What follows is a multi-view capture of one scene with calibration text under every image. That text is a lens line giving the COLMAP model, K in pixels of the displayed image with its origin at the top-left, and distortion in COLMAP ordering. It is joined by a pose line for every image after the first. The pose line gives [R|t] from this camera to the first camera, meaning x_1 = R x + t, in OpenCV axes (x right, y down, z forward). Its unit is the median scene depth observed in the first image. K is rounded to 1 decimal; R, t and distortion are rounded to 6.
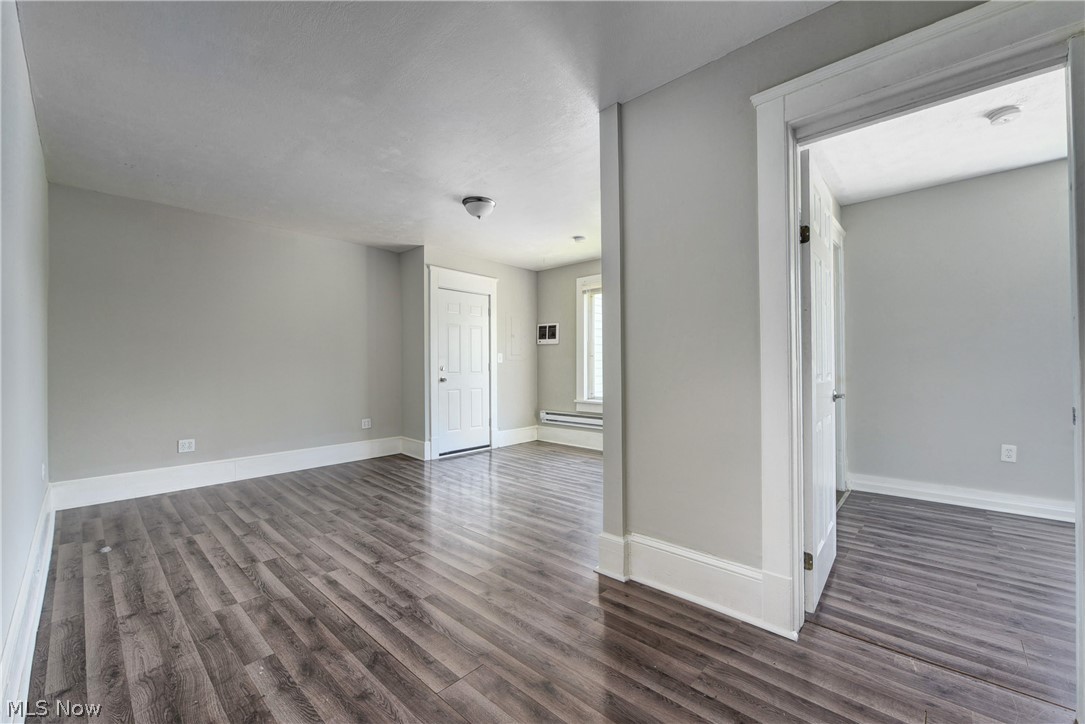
lens RADIAL K [[439.0, 0, 544.3], [0, 439.0, 365.0], [0, 0, 1]] dist [0.001287, -0.000511]
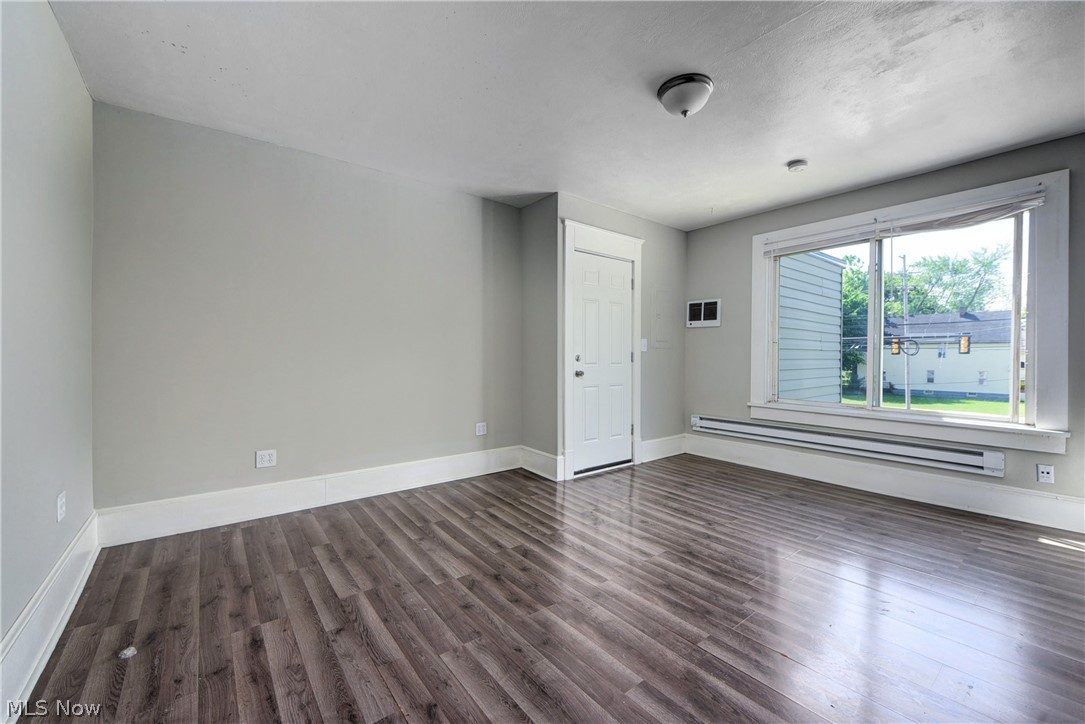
lens RADIAL K [[439.0, 0, 541.0], [0, 439.0, 355.0], [0, 0, 1]] dist [0.001287, -0.000511]
pose [[0.987005, 0.005938, -0.160583, -0.205121], [-0.006210, 0.999980, -0.001189, 0.004747], [0.160572, 0.002170, 0.987022, 0.295516]]
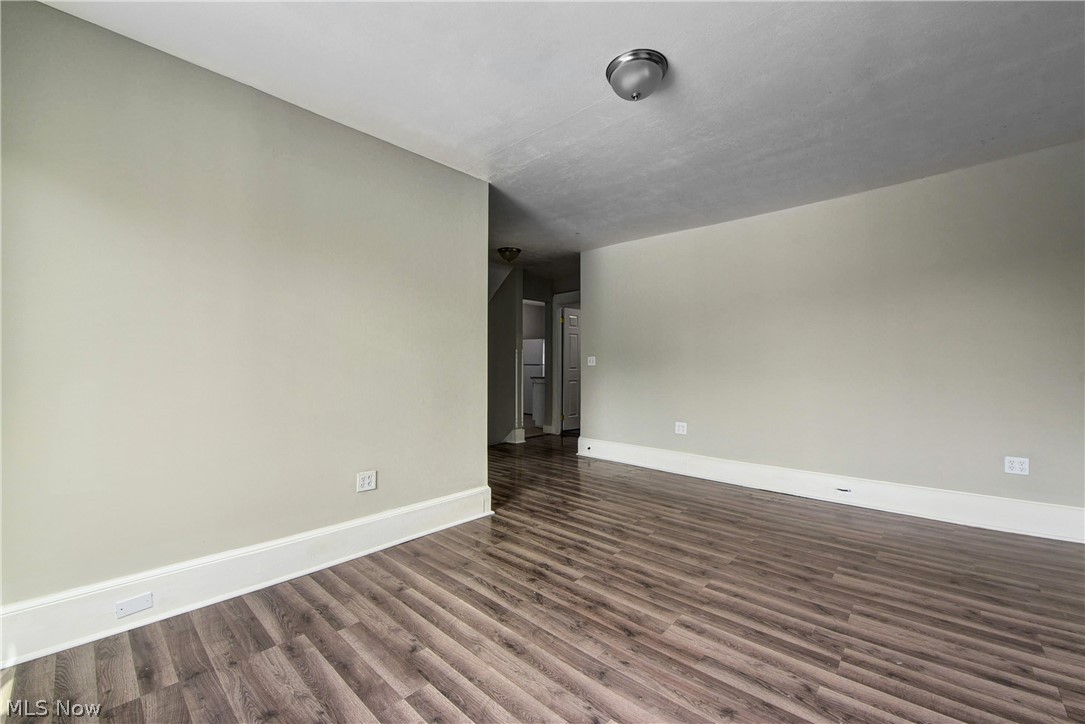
lens RADIAL K [[439.0, 0, 541.1], [0, 439.0, 362.5], [0, 0, 1]] dist [0.001287, -0.000511]
pose [[-0.999995, 0.002624, 0.001665, -0.022092], [0.002606, 0.999940, -0.010614, 0.003772], [-0.001693, -0.010610, -0.999942, 1.302057]]
